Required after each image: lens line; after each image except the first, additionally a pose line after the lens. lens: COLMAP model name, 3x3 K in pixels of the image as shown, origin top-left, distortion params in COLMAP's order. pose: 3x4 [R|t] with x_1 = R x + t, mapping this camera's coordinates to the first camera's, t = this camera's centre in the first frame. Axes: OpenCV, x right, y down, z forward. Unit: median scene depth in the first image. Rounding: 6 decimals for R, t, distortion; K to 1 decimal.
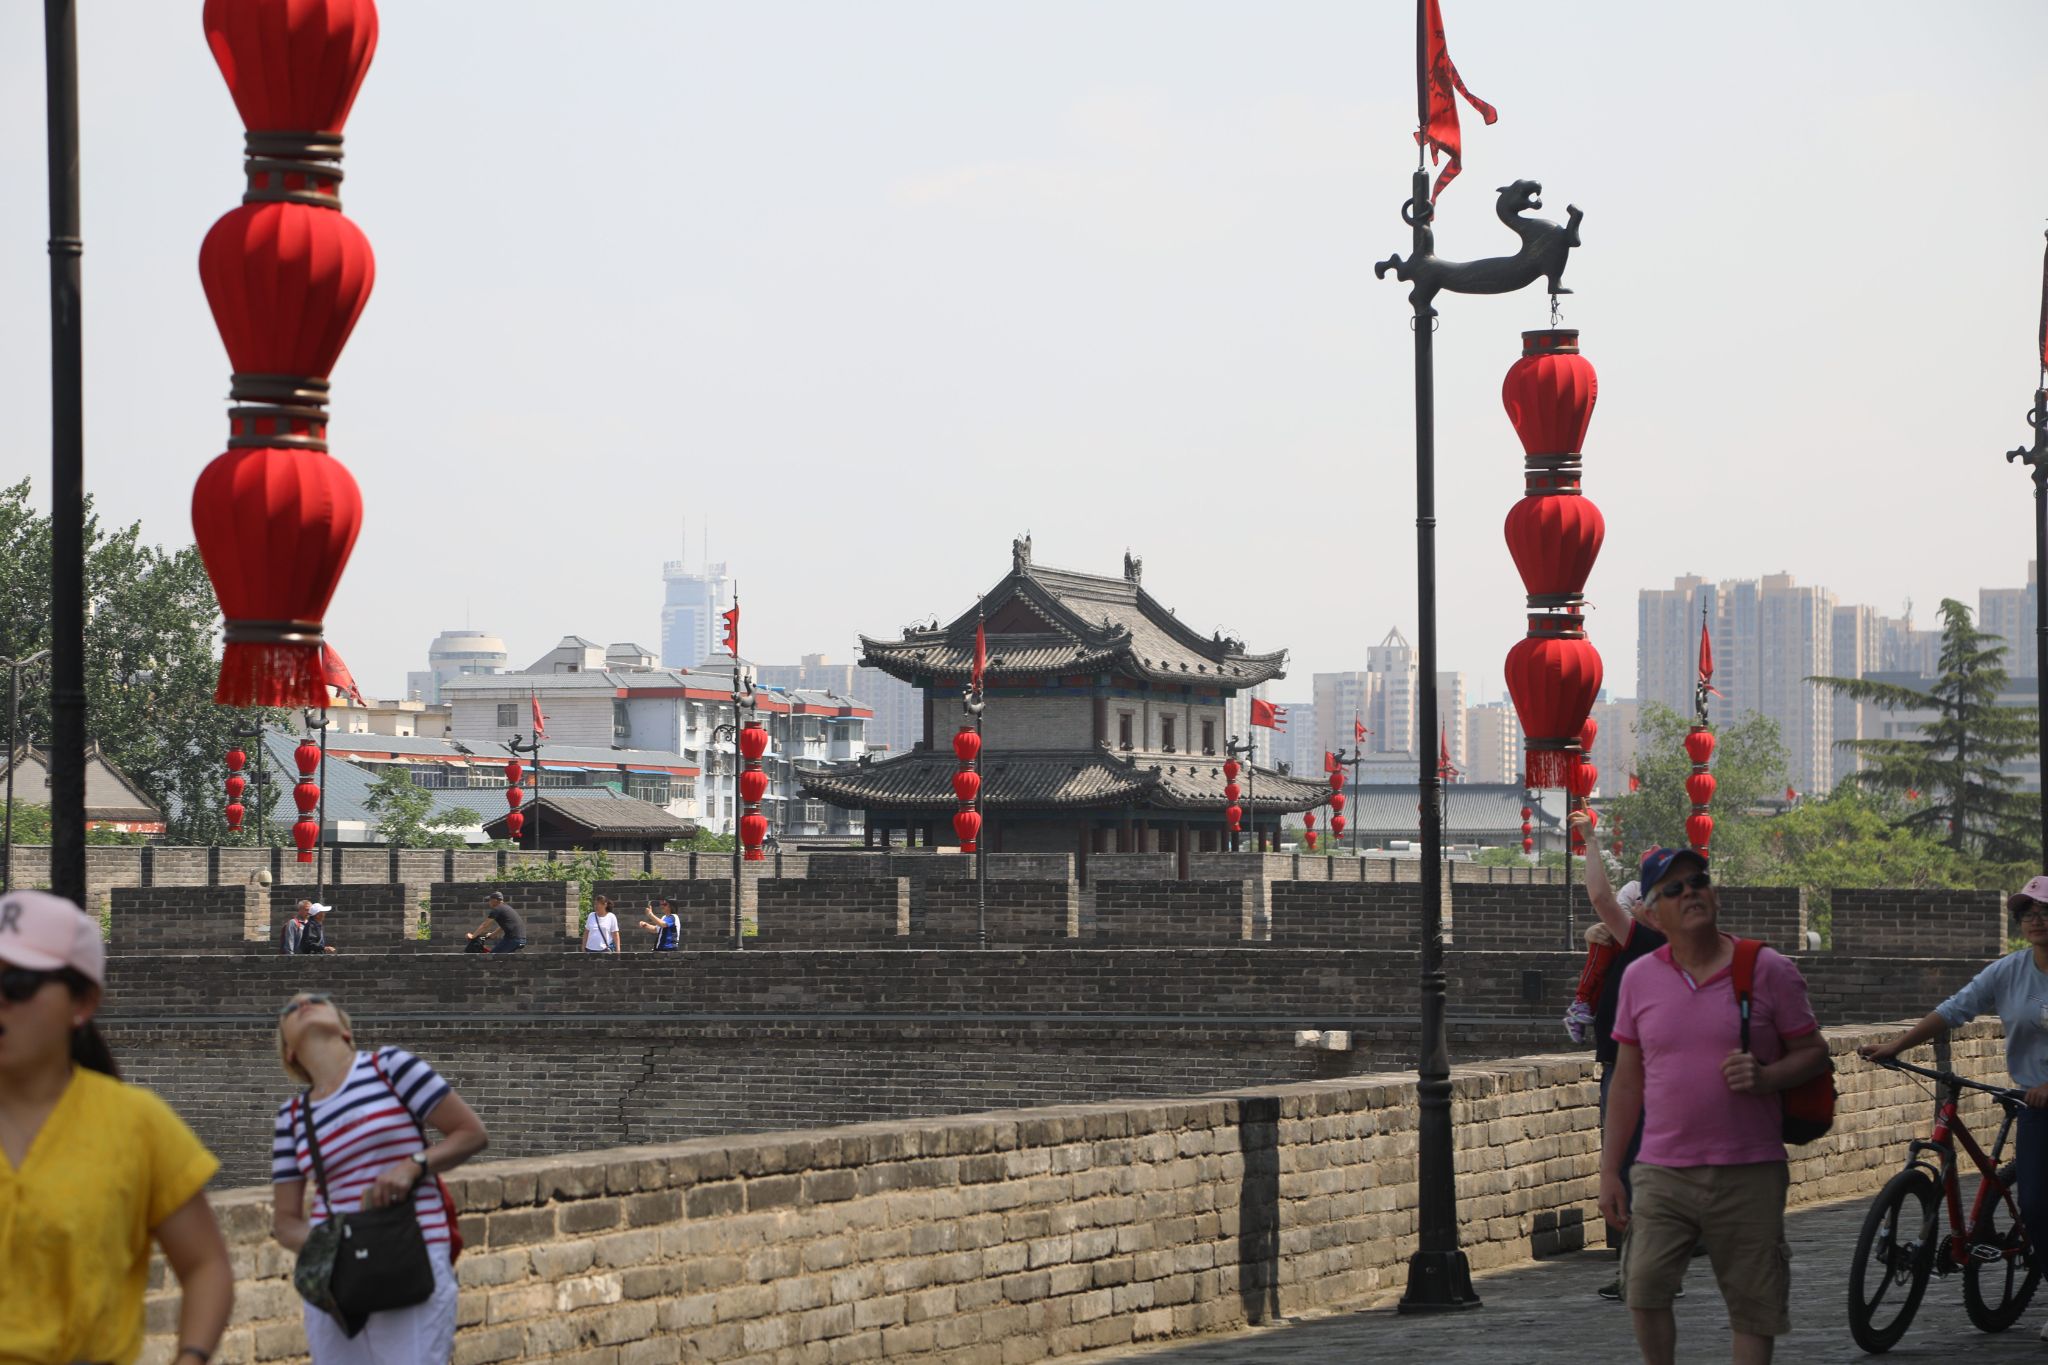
lens RADIAL K [[5880.9, 0, 1019.2], [0, 5880.9, 680.4], [0, 0, 1]] dist [0.570193, 0.000000]
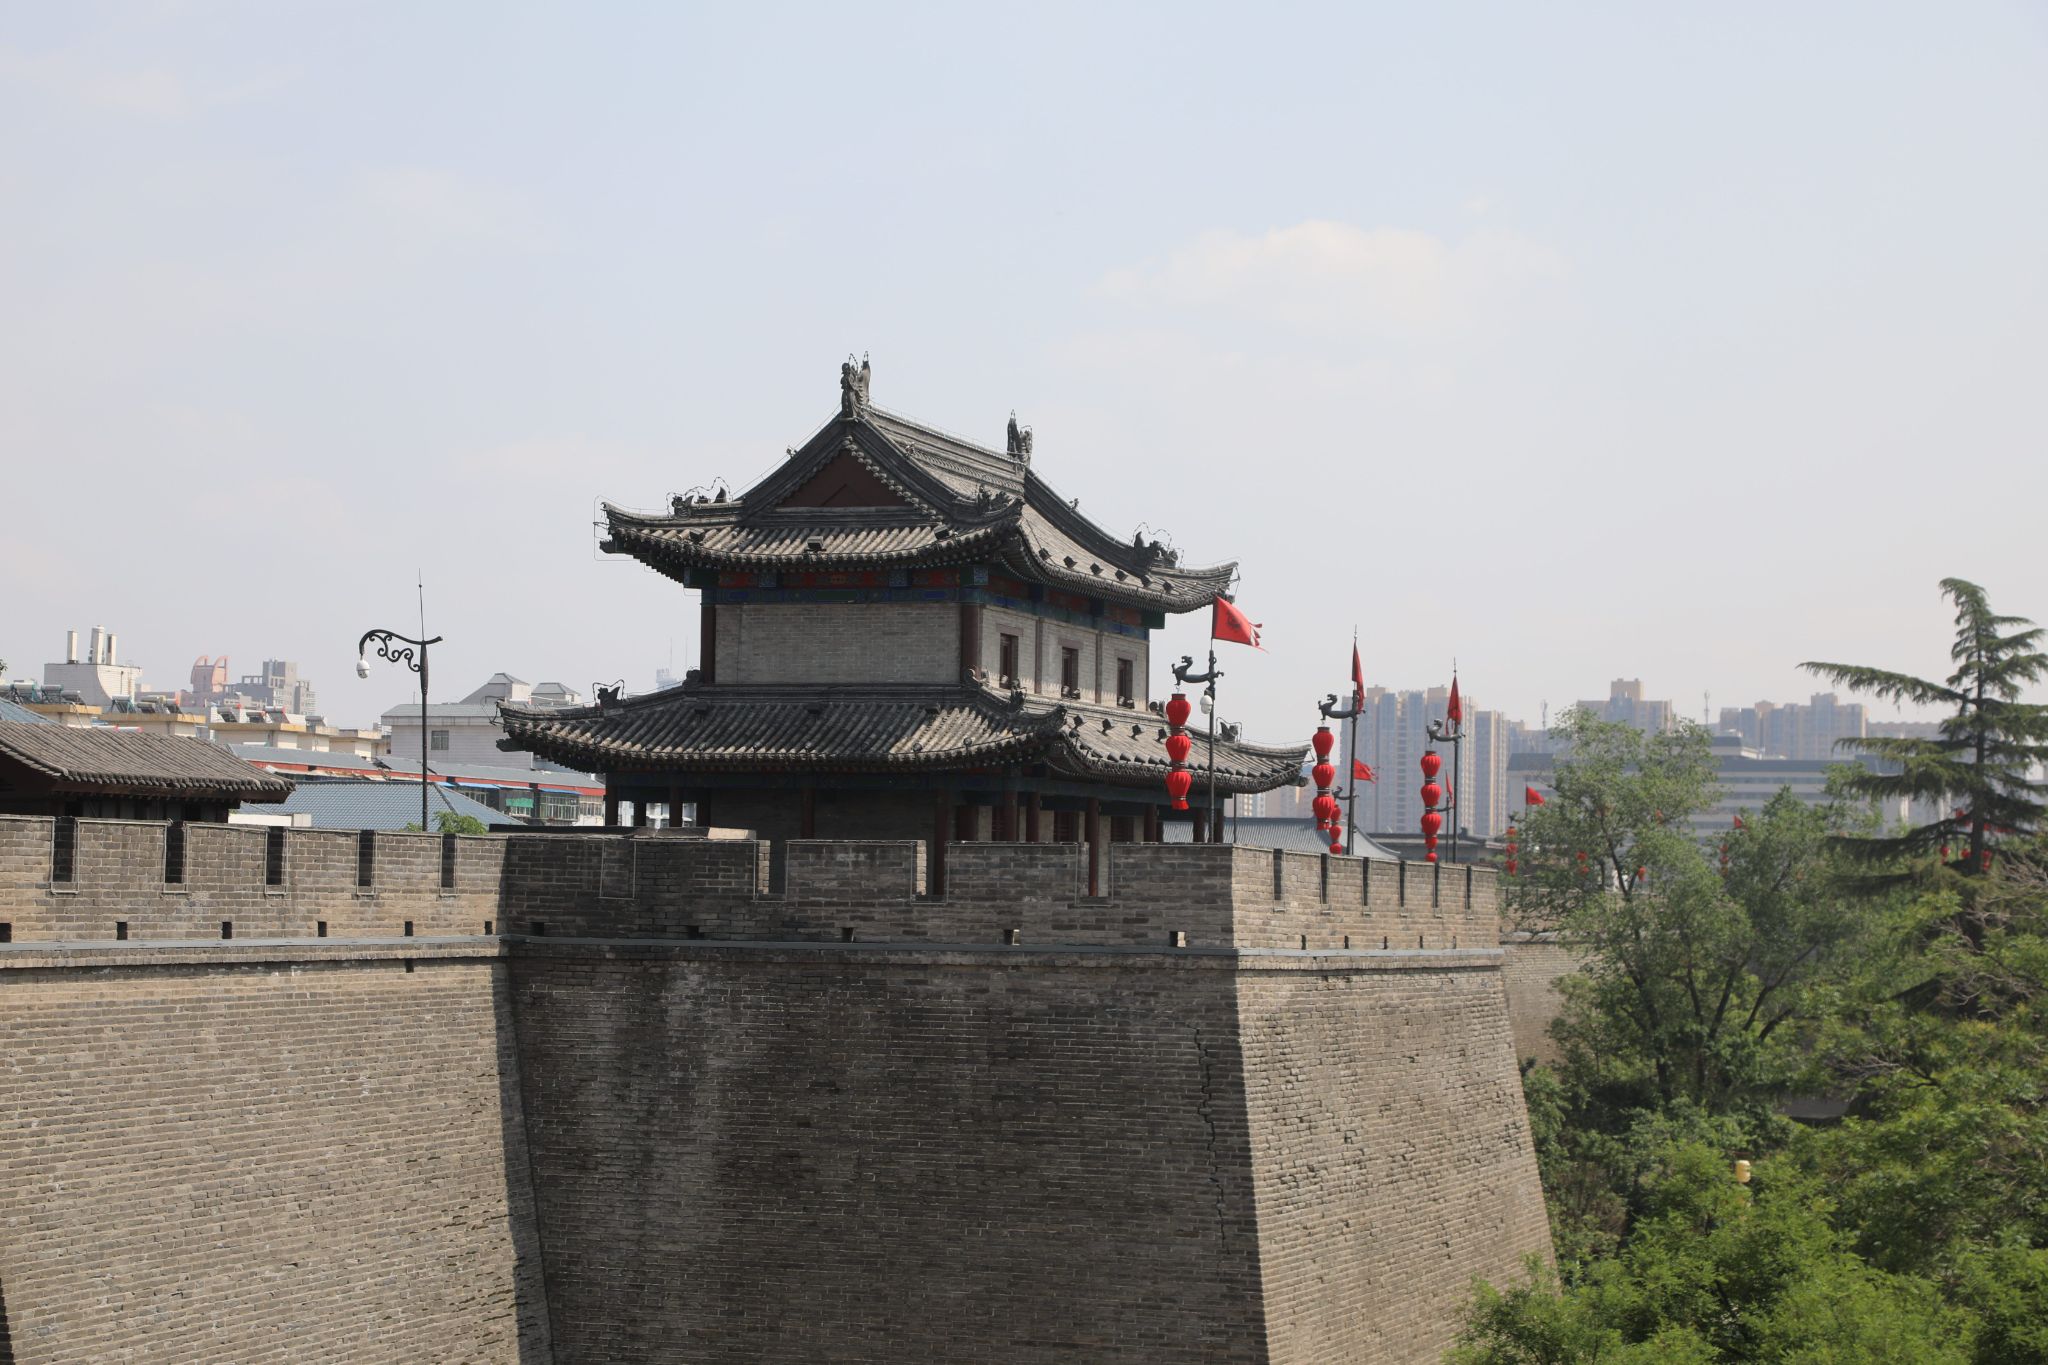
lens RADIAL K [[4138.3, 0, 1027.2], [0, 4138.3, 681.9], [0, 0, 1]] dist [0.228985, 0.000000]
pose [[0.999388, 0.018427, 0.029734, 0.006431], [-0.017896, 0.999677, -0.018029, 0.019378], [-0.030057, 0.017486, 0.999395, 0.536002]]
